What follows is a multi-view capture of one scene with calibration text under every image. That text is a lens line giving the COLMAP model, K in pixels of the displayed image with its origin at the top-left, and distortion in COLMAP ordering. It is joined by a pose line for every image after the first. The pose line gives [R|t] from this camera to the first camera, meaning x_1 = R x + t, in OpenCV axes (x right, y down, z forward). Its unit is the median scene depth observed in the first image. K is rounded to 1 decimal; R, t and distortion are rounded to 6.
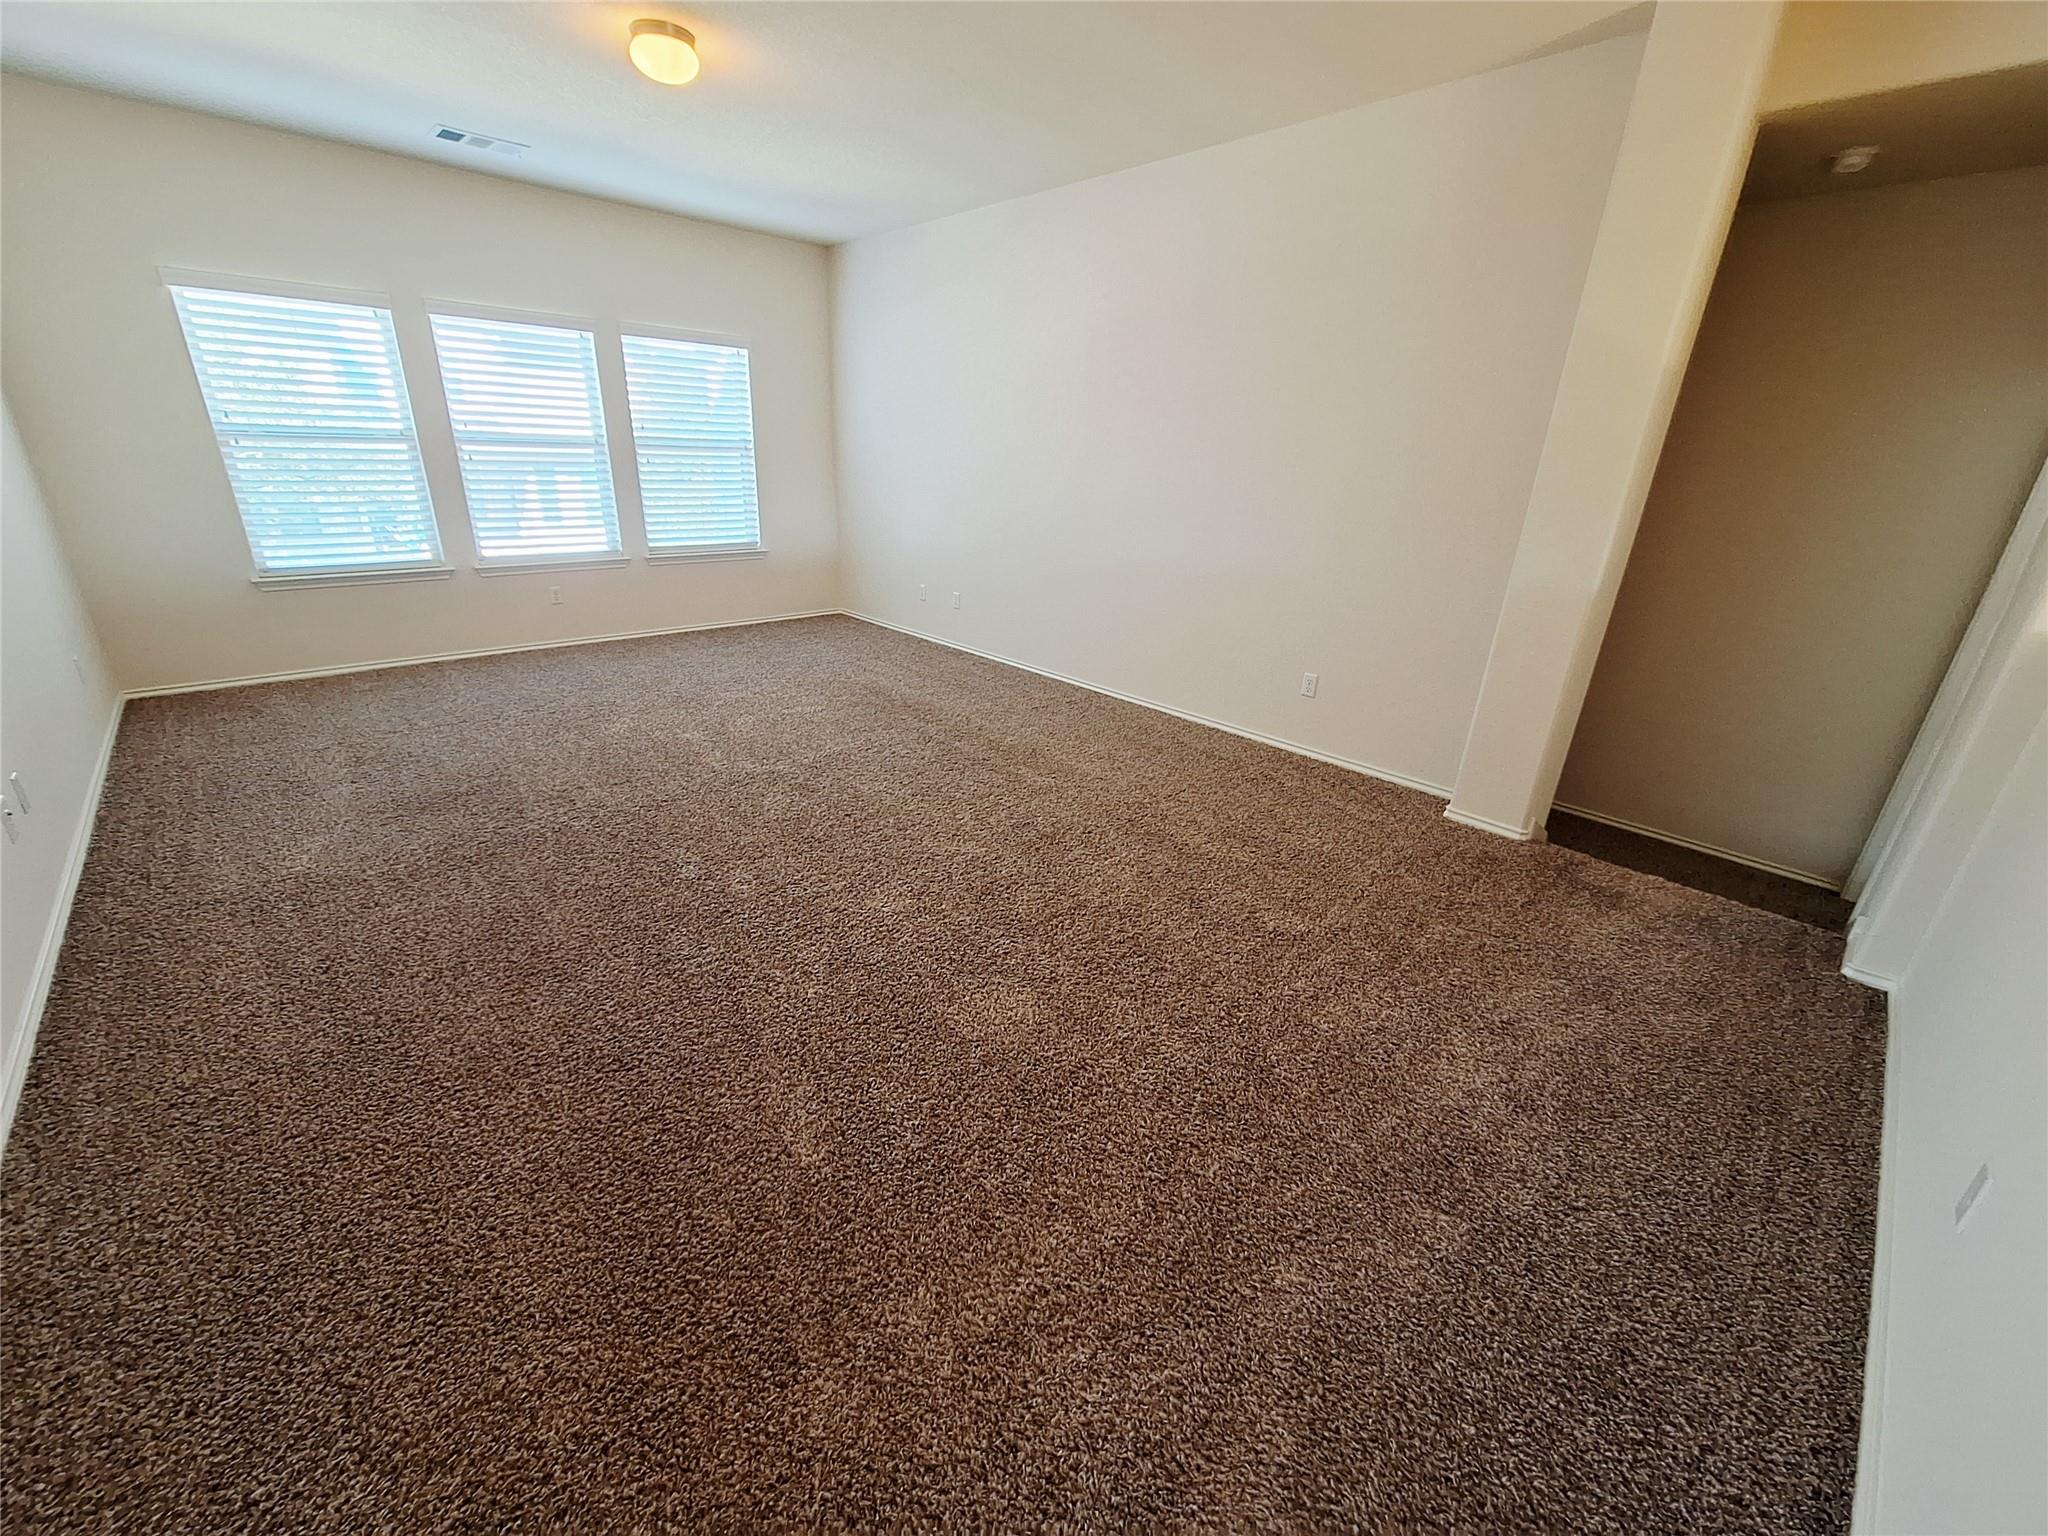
lens RADIAL K [[803.0, 0, 1016.7], [0, 803.0, 763.6], [0, 0, 1]] dist [-0.002779, -0.000476]
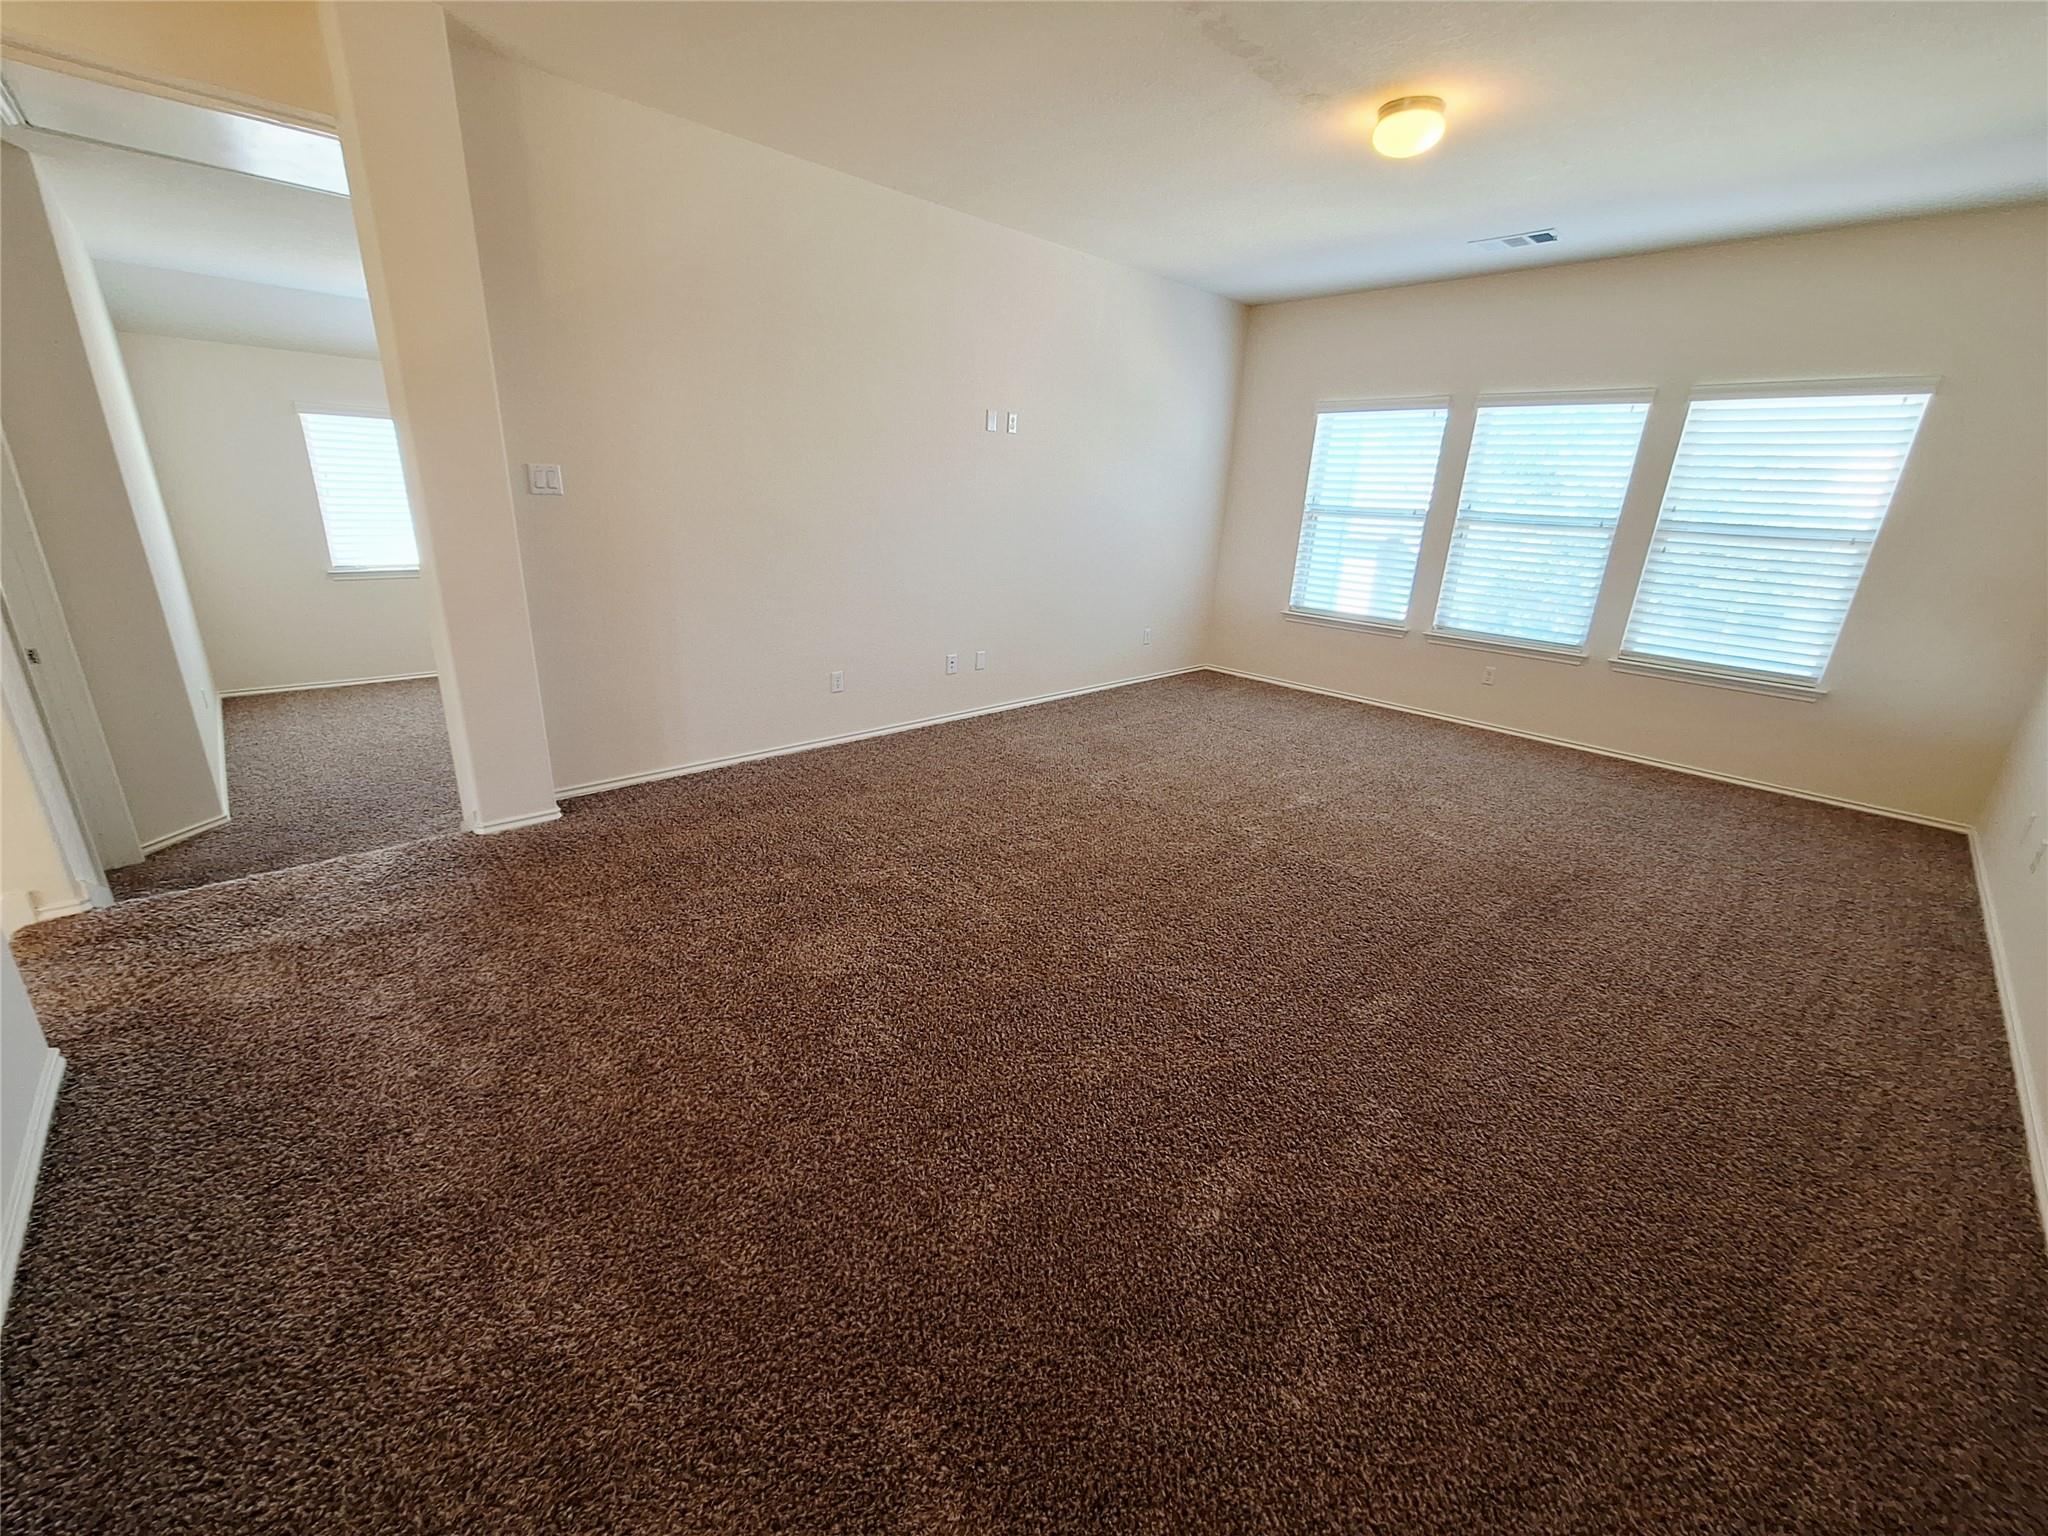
lens RADIAL K [[803.0, 0, 971.5], [0, 803.0, 757.4], [0, 0, 1]] dist [-0.002779, -0.000476]
pose [[-0.021863, 0.287560, -0.957513, 0.465256], [-0.405810, 0.872742, 0.271367, -0.158204], [0.913696, 0.394501, 0.097613, 0.443616]]
